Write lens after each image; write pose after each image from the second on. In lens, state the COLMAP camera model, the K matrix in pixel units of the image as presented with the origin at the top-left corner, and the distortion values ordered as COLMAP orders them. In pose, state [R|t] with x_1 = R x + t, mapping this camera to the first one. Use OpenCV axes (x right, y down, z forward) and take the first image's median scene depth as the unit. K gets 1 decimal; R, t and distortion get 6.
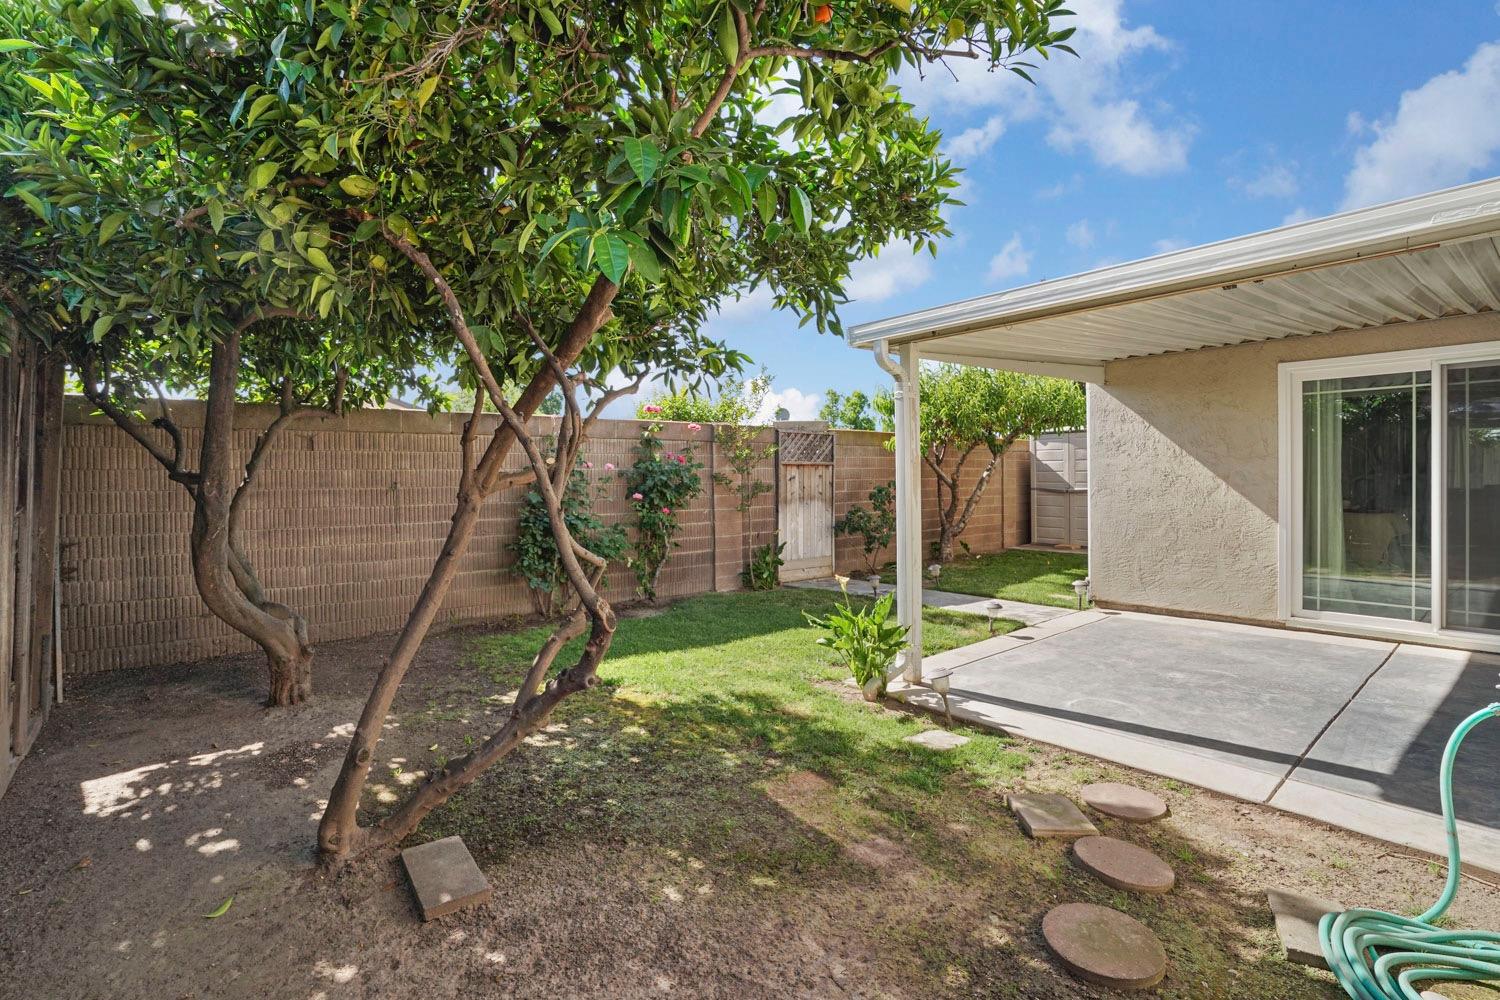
lens RADIAL K [[713.9, 0, 739.5], [0, 713.9, 484.2], [0, 0, 1]] dist [-0.063293, 0.022614]
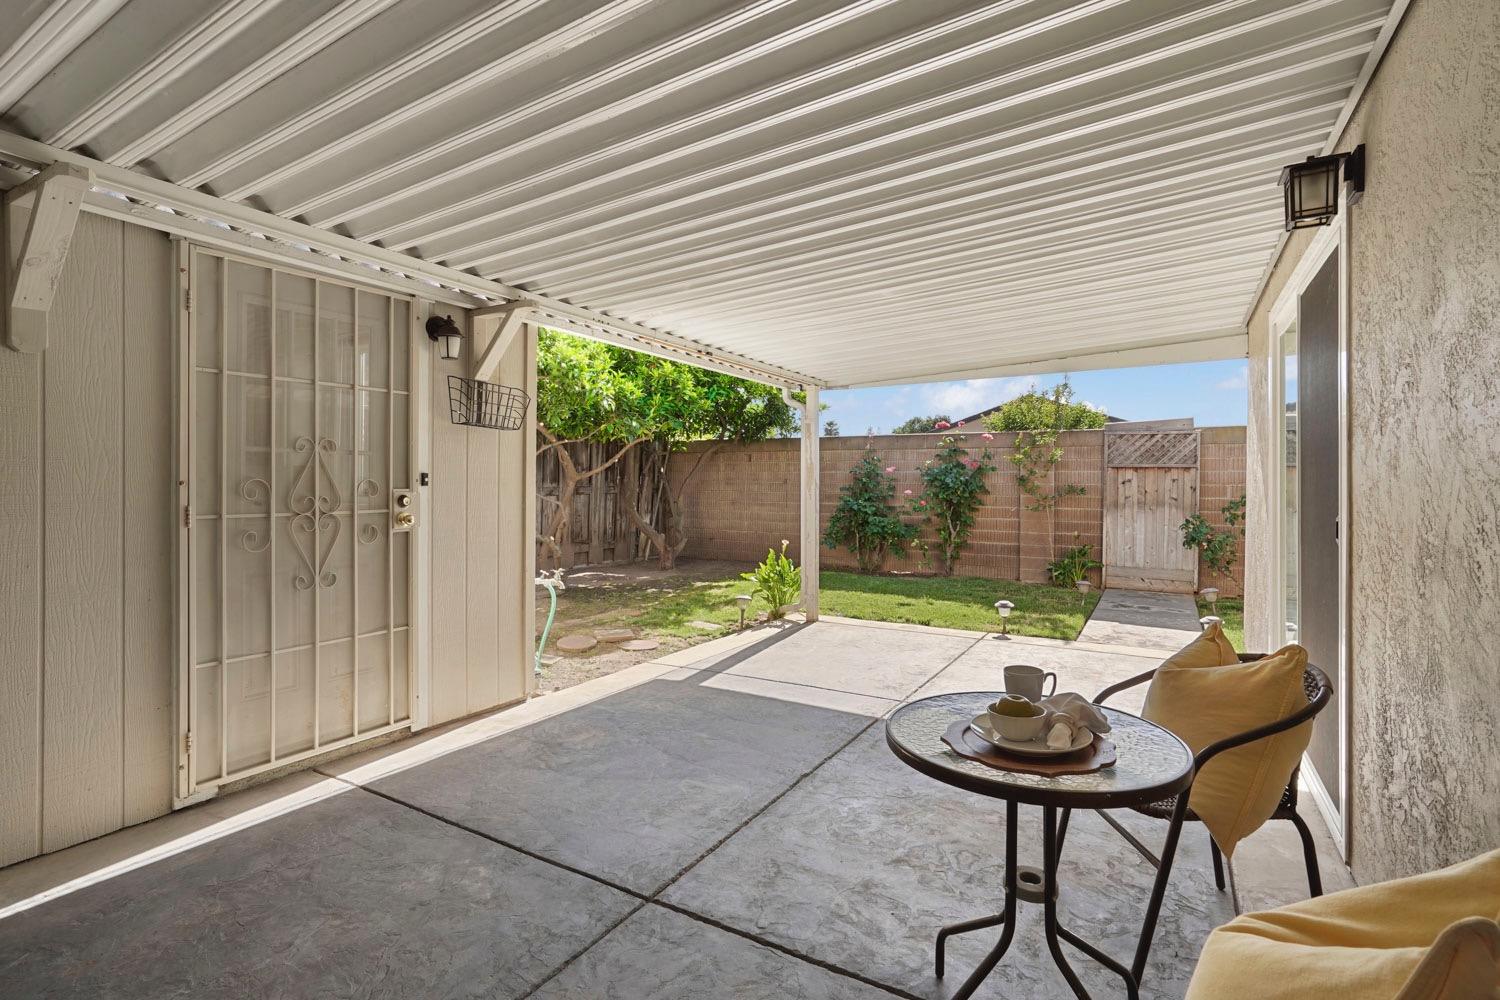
lens RADIAL K [[712.1, 0, 731.7], [0, 712.1, 507.0], [0, 0, 1]] dist [-0.062637, 0.022815]
pose [[0.327369, 0.046520, -0.943751, 1.381234], [-0.019069, 0.998909, 0.042624, -0.007147], [0.944704, 0.004043, 0.327898, 0.338279]]
